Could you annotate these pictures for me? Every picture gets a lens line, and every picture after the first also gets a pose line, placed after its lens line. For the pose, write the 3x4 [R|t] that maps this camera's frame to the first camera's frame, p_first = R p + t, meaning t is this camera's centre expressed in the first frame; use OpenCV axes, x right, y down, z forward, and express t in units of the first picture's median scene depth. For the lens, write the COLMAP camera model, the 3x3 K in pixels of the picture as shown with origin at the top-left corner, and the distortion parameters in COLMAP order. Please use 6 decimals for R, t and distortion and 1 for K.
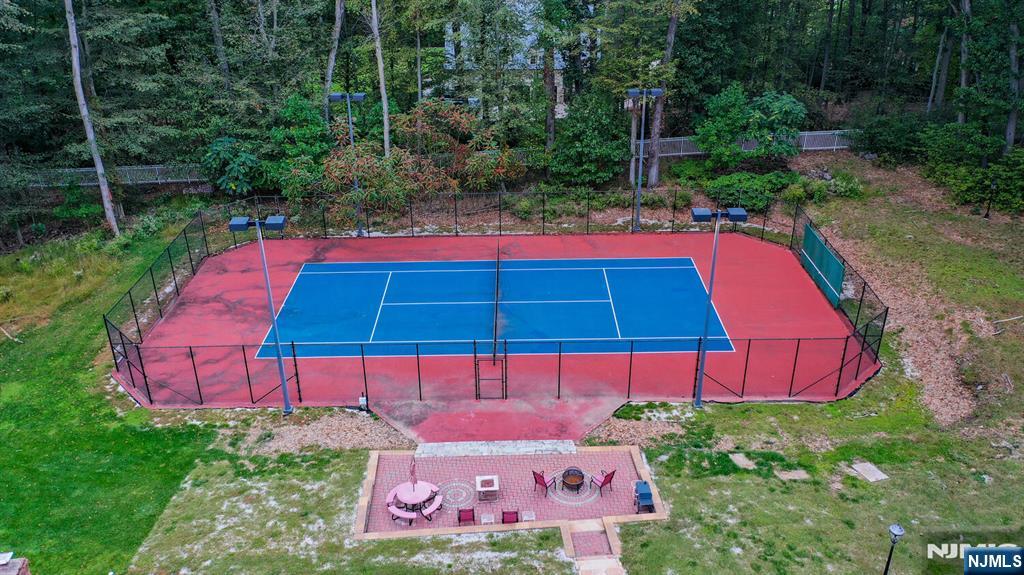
lens RADIAL K [[827.8, 0, 510.0], [0, 827.8, 284.0], [0, 0, 1]] dist [-0.000219, 0.000089]
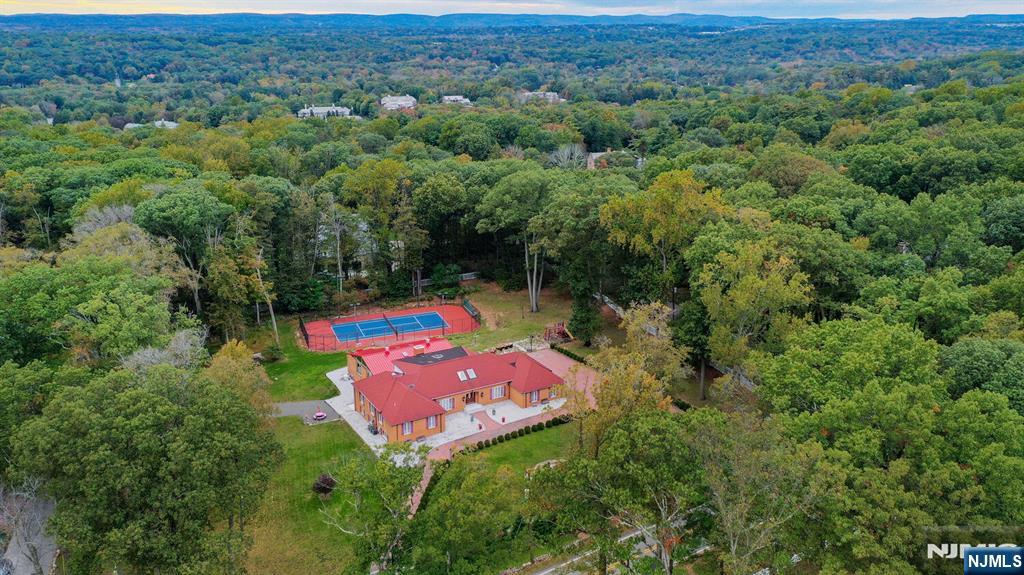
lens RADIAL K [[827.8, 0, 510.9], [0, 827.8, 287.2], [0, 0, 1]] dist [-0.000219, 0.000089]
pose [[0.929160, -0.099478, 0.356041, -0.698616], [0.153478, 0.979993, -0.126720, 0.342036], [-0.336312, 0.172388, 0.925838, -2.297501]]
